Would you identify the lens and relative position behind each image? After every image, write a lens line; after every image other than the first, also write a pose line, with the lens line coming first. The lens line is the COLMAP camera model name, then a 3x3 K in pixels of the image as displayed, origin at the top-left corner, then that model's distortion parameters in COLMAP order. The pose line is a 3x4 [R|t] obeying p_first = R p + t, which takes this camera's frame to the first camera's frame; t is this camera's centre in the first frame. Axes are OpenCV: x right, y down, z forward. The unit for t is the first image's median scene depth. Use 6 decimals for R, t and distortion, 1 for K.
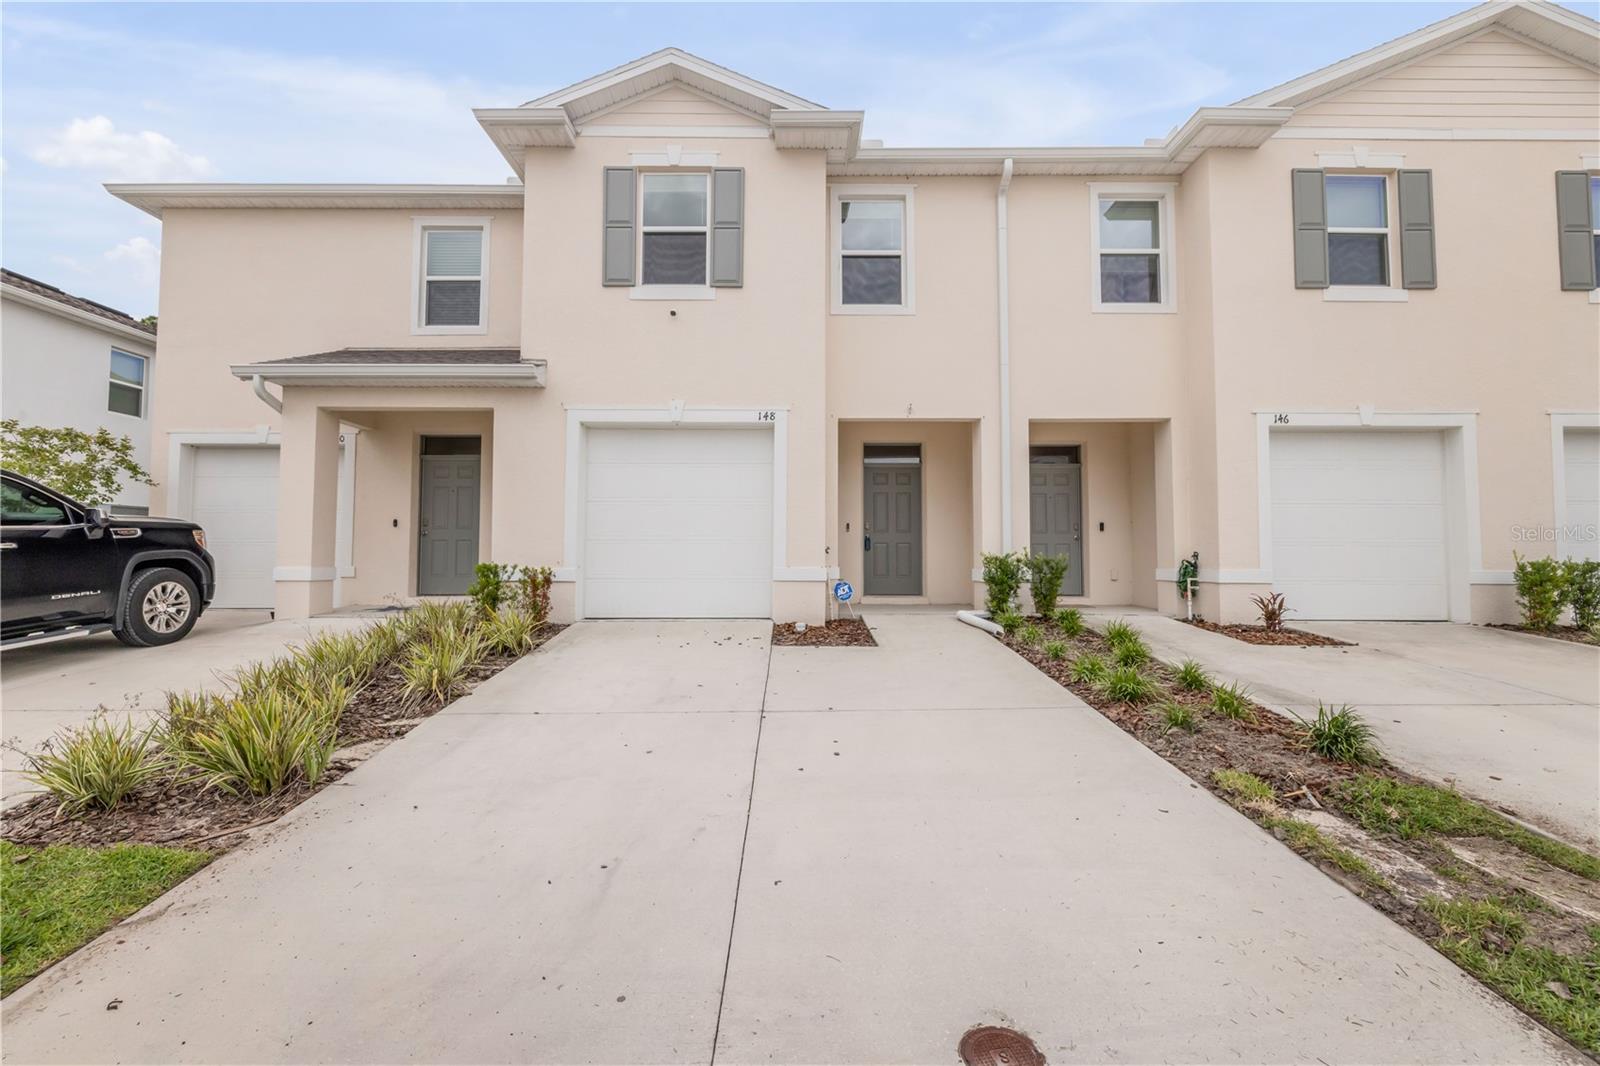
lens RADIAL K [[673.4, 0, 802.4], [0, 673.4, 529.1], [0, 0, 1]] dist [-0.000814, -0.000030]
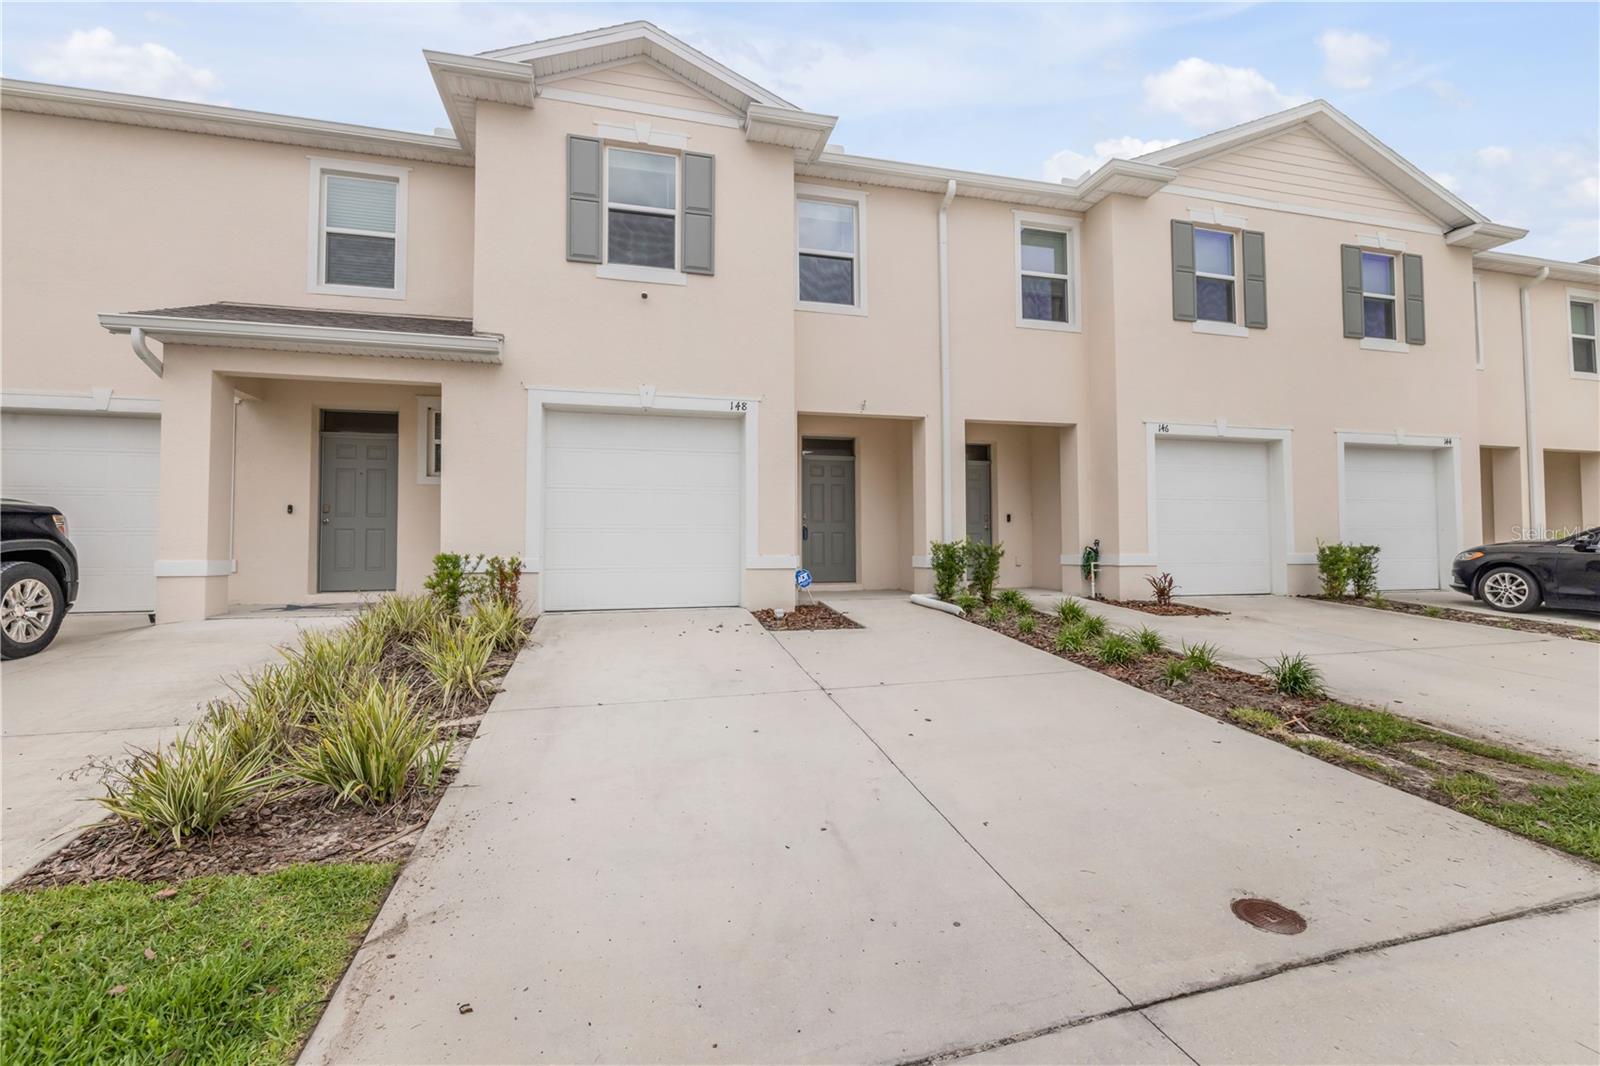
lens RADIAL K [[677.8, 0, 801.0], [0, 677.8, 528.2], [0, 0, 1]] dist [-0.001008, -0.000129]
pose [[0.968818, 0.001671, 0.247766, -0.210121], [-0.004179, 0.999945, 0.009600, 0.005096], [-0.247737, -0.010336, 0.968772, -0.009415]]
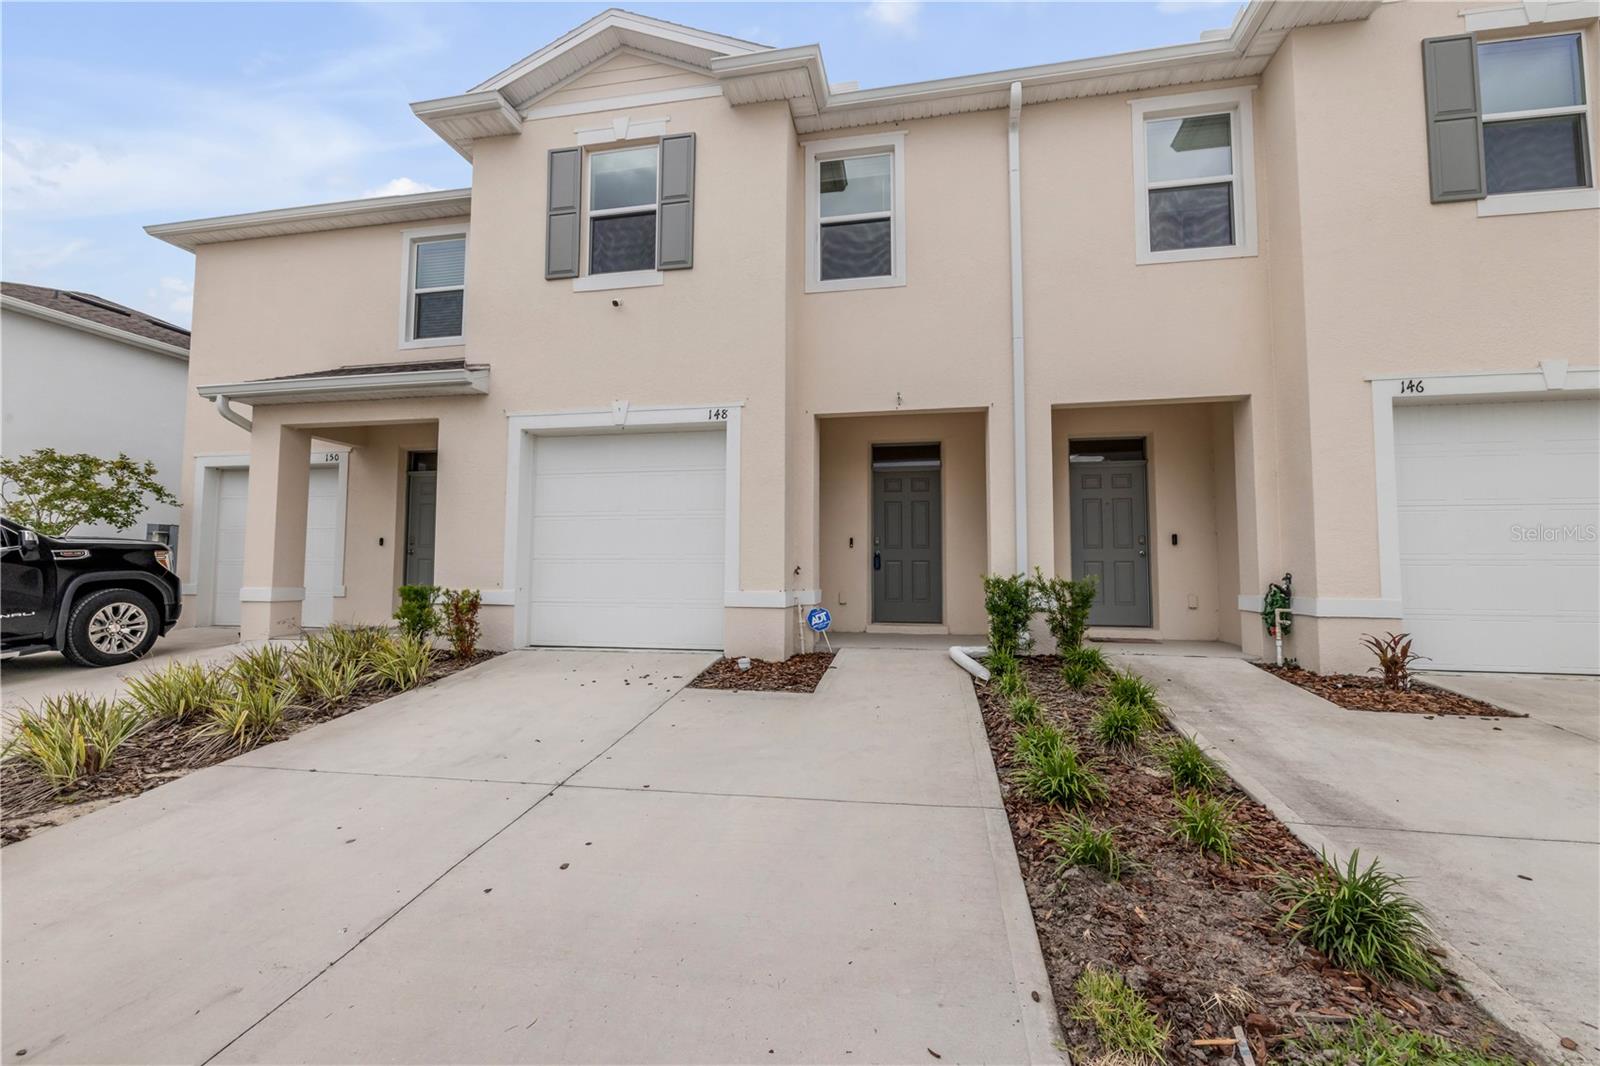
lens RADIAL K [[684.8, 0, 802.3], [0, 684.8, 529.4], [0, 0, 1]] dist [0.000098, -0.000454]
pose [[0.980519, -0.010908, -0.196122, 0.218200], [0.007046, 0.999768, -0.020375, -0.002518], [0.196298, 0.018596, 0.980368, 0.165009]]
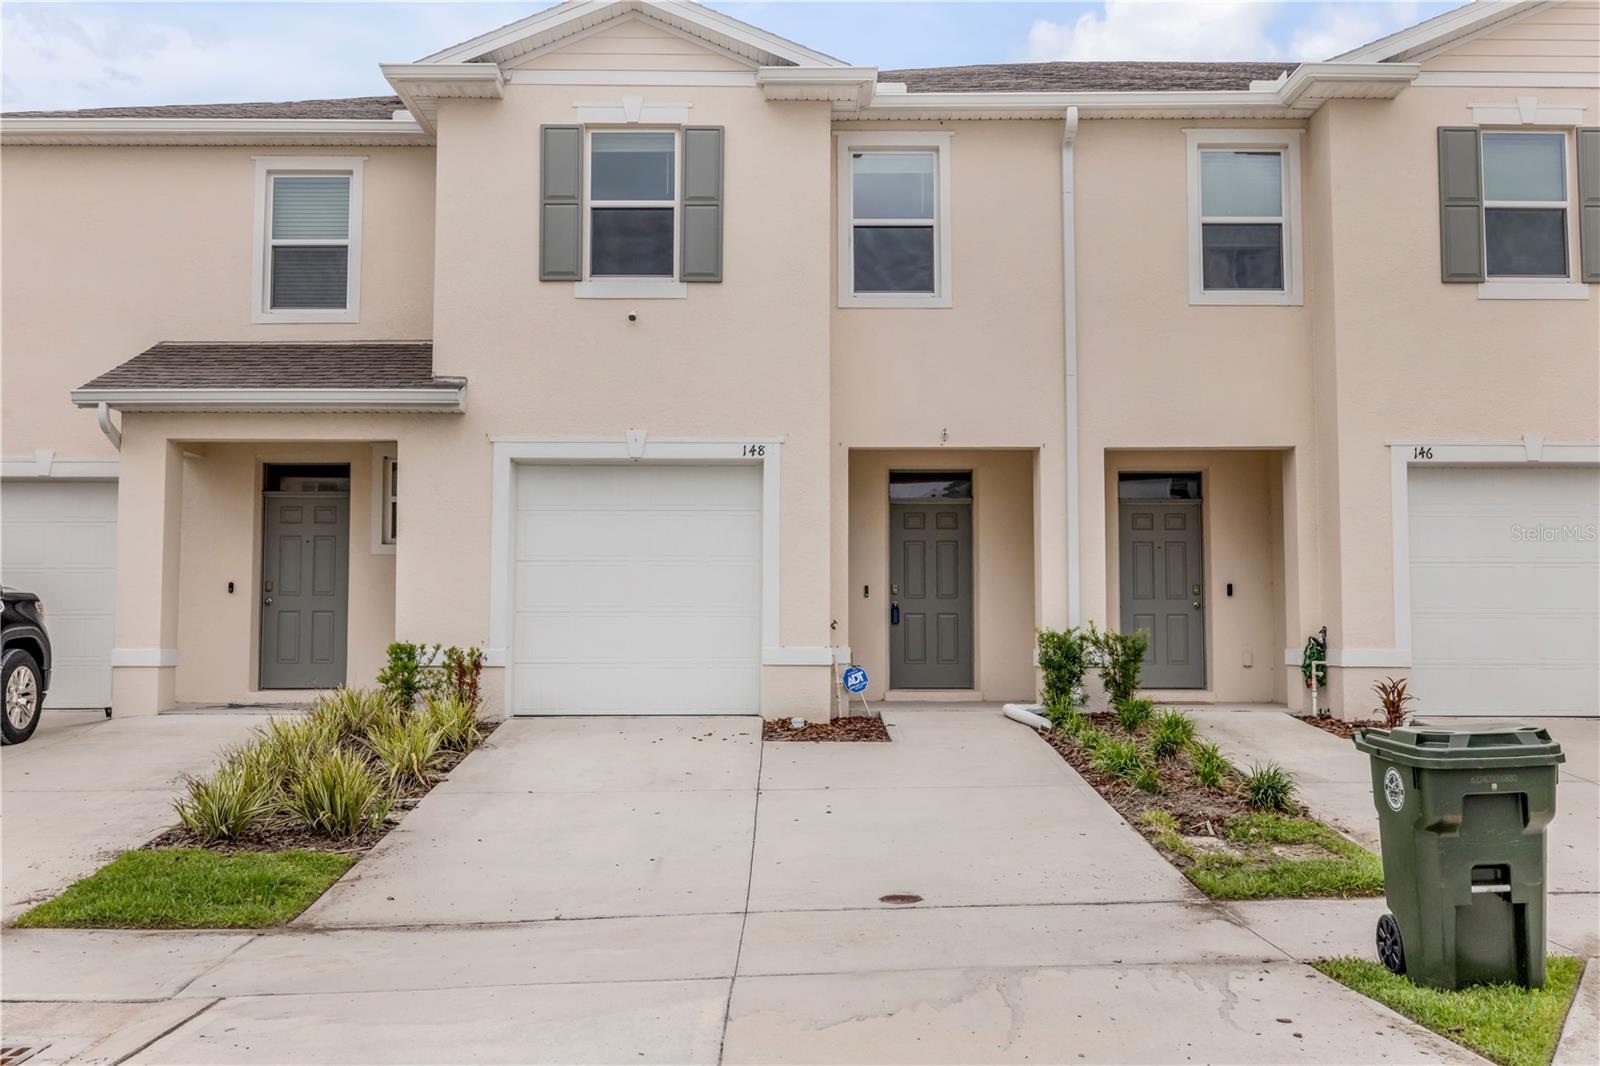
lens RADIAL K [[1591.4, 0, 830.2], [0, 1591.4, 526.6], [0, 0, 1]] dist [-0.003965, 0.011878]
pose [[0.999890, -0.001050, 0.014823, 0.007091], [0.001434, 0.999663, -0.025931, -0.033176], [-0.014791, 0.025949, 0.999554, -0.800250]]
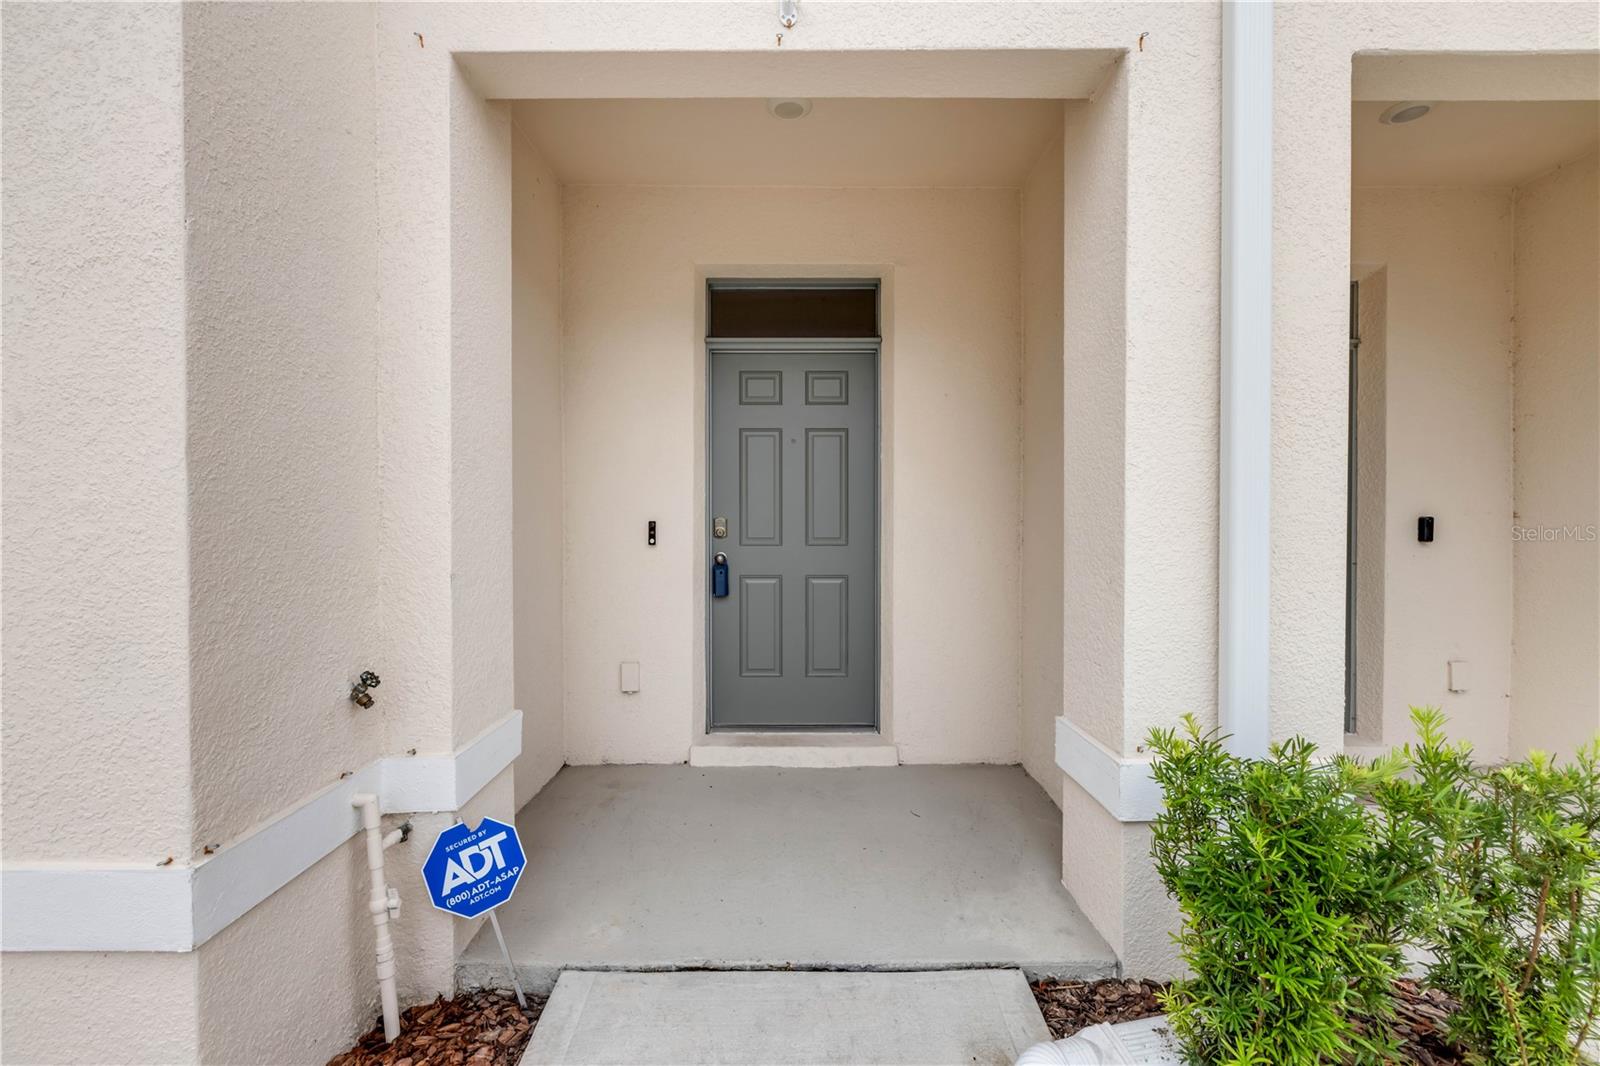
lens RADIAL K [[677.8, 0, 801.0], [0, 677.8, 528.2], [0, 0, 1]] dist [-0.001008, -0.000129]
pose [[0.999992, -0.002034, -0.003328, 0.173728], [0.002224, 0.998309, 0.058081, -0.029603], [0.003205, -0.058088, 0.998306, 0.827061]]
